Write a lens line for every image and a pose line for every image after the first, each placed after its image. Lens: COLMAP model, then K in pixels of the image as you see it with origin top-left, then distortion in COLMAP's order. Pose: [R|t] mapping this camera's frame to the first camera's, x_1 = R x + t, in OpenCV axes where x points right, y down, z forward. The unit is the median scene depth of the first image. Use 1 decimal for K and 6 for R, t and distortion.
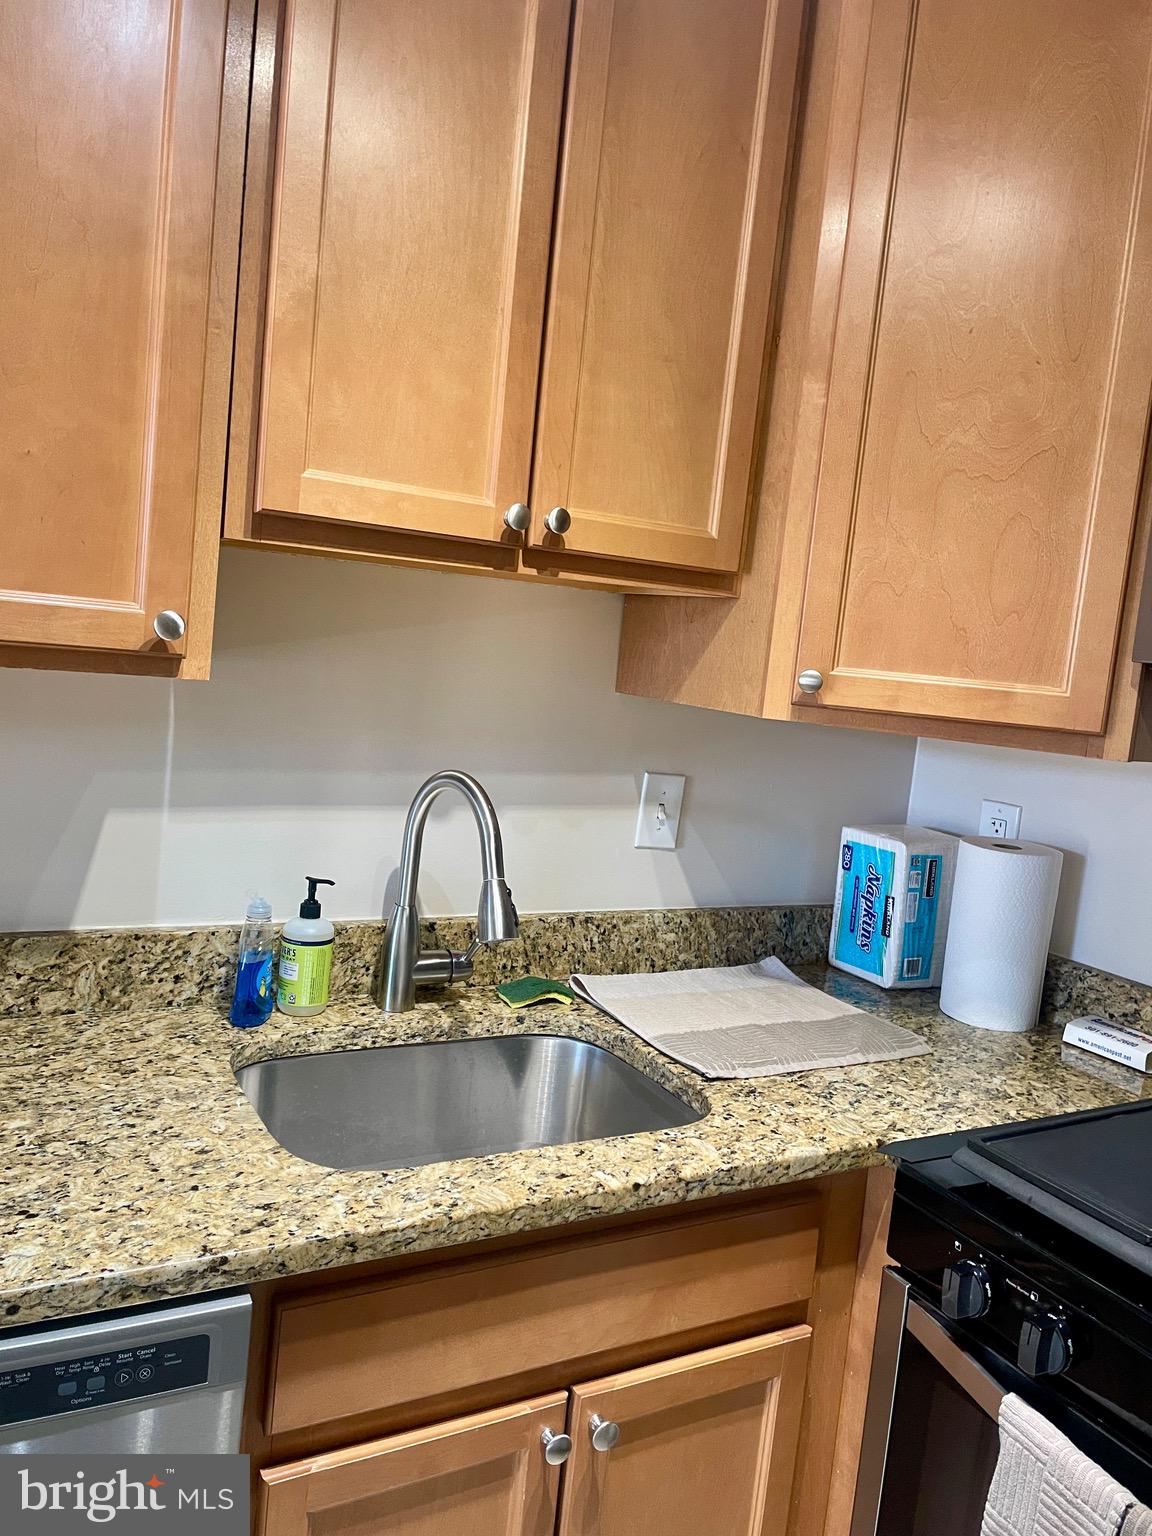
lens RADIAL K [[1162.1, 0, 585.4], [0, 1162.1, 756.7], [0, 0, 1]] dist [0.051981, -0.043765]
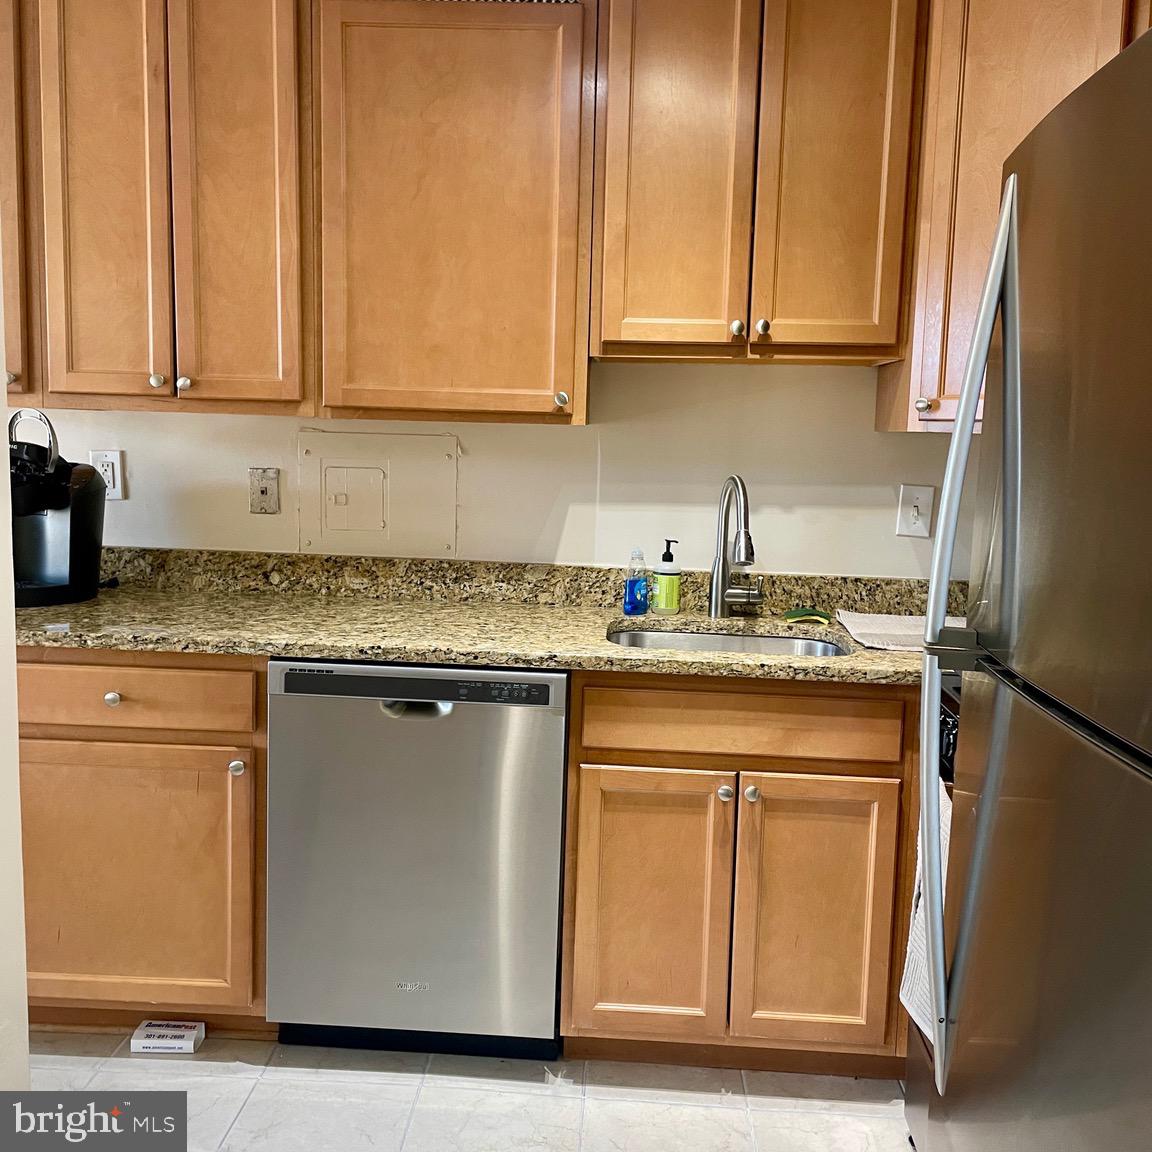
lens RADIAL K [[1122.4, 0, 576.7], [0, 1122.4, 579.0], [0, 0, 1]] dist [0.026822, 0.000000]
pose [[0.838477, -0.005675, -0.544908, 0.651606], [0.000996, 0.999960, -0.008882, 0.195657], [0.544936, 0.006904, 0.838449, -0.595543]]
